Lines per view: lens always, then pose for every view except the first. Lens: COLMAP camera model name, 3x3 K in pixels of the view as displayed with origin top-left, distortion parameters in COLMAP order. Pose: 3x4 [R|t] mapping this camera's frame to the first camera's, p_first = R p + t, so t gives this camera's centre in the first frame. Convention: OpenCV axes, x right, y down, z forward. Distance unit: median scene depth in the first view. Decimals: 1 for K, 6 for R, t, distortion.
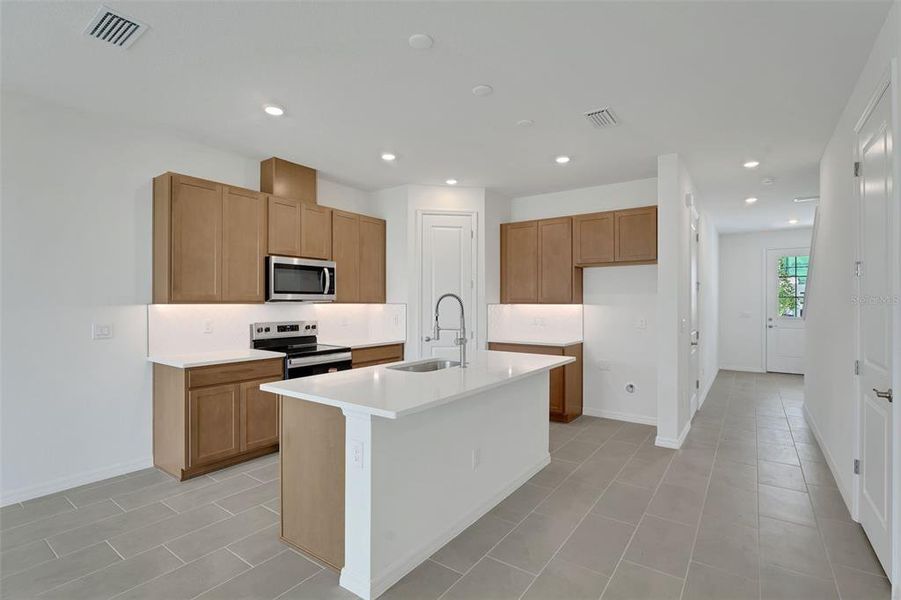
lens RADIAL K [[425.5, 0, 442.2], [0, 425.5, 299.4], [0, 0, 1]] dist [-0.015713, -0.000690]
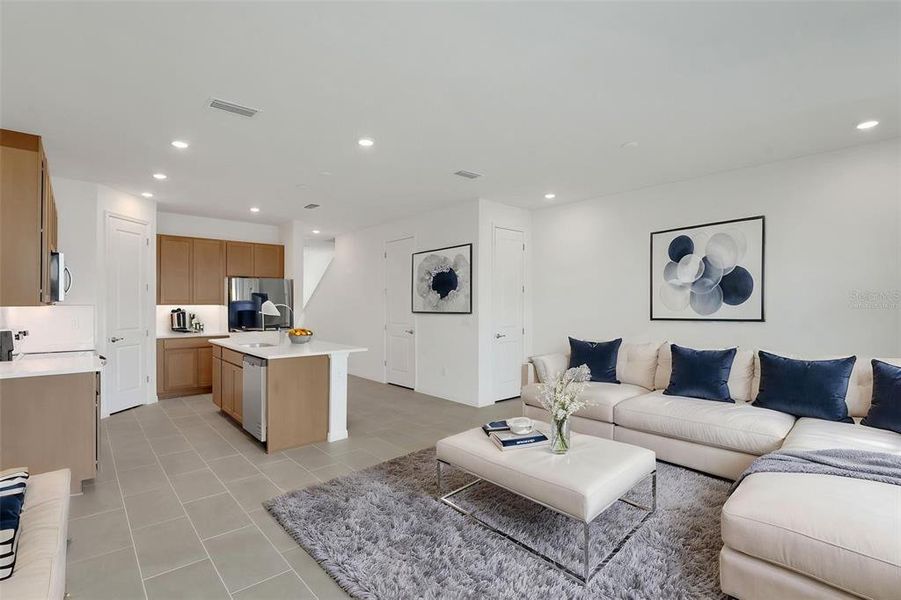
lens RADIAL K [[425.5, 0, 446.1], [0, 425.5, 302.8], [0, 0, 1]] dist [-0.015713, -0.000690]
pose [[0.211443, 0.002505, 0.977387, -0.948200], [-0.004218, 0.999990, -0.001651, 0.003535], [-0.977381, -0.003774, 0.211452, 0.009197]]
